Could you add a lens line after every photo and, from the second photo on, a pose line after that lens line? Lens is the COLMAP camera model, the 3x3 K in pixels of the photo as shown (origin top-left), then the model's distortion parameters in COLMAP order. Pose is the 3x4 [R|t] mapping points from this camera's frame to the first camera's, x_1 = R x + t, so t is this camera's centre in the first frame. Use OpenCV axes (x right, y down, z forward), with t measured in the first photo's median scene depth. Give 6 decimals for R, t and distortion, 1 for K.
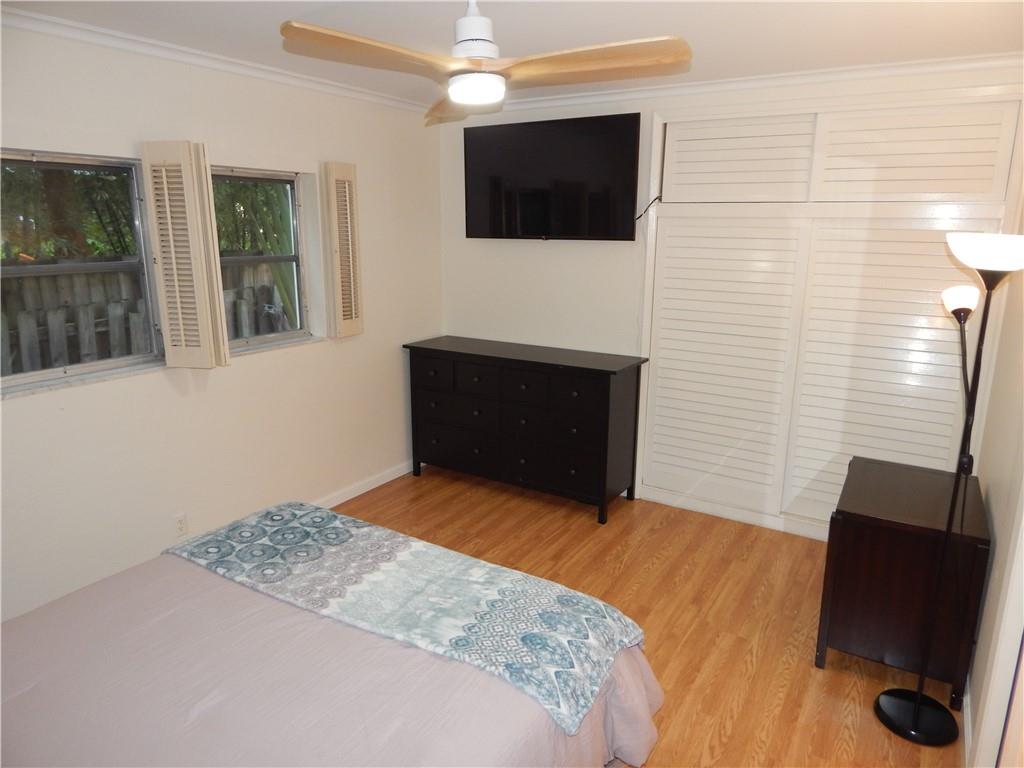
lens RADIAL K [[684.8, 0, 514.0], [0, 684.8, 381.7], [0, 0, 1]] dist [0.009689, -0.011392]
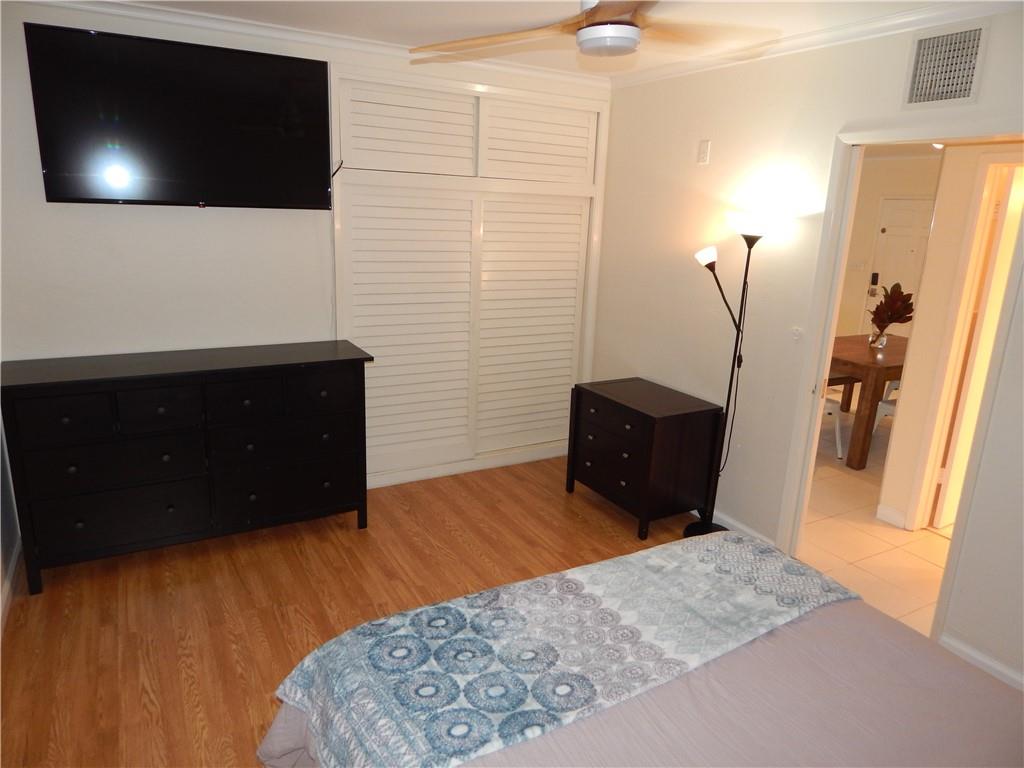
lens RADIAL K [[684.8, 0, 515.7], [0, 684.8, 384.8], [0, 0, 1]] dist [0.009689, -0.011392]
pose [[0.469552, -0.214705, 0.856401, -0.551592], [0.163950, 0.974314, 0.154375, -0.089858], [-0.867549, 0.067920, 0.492692, 0.401415]]
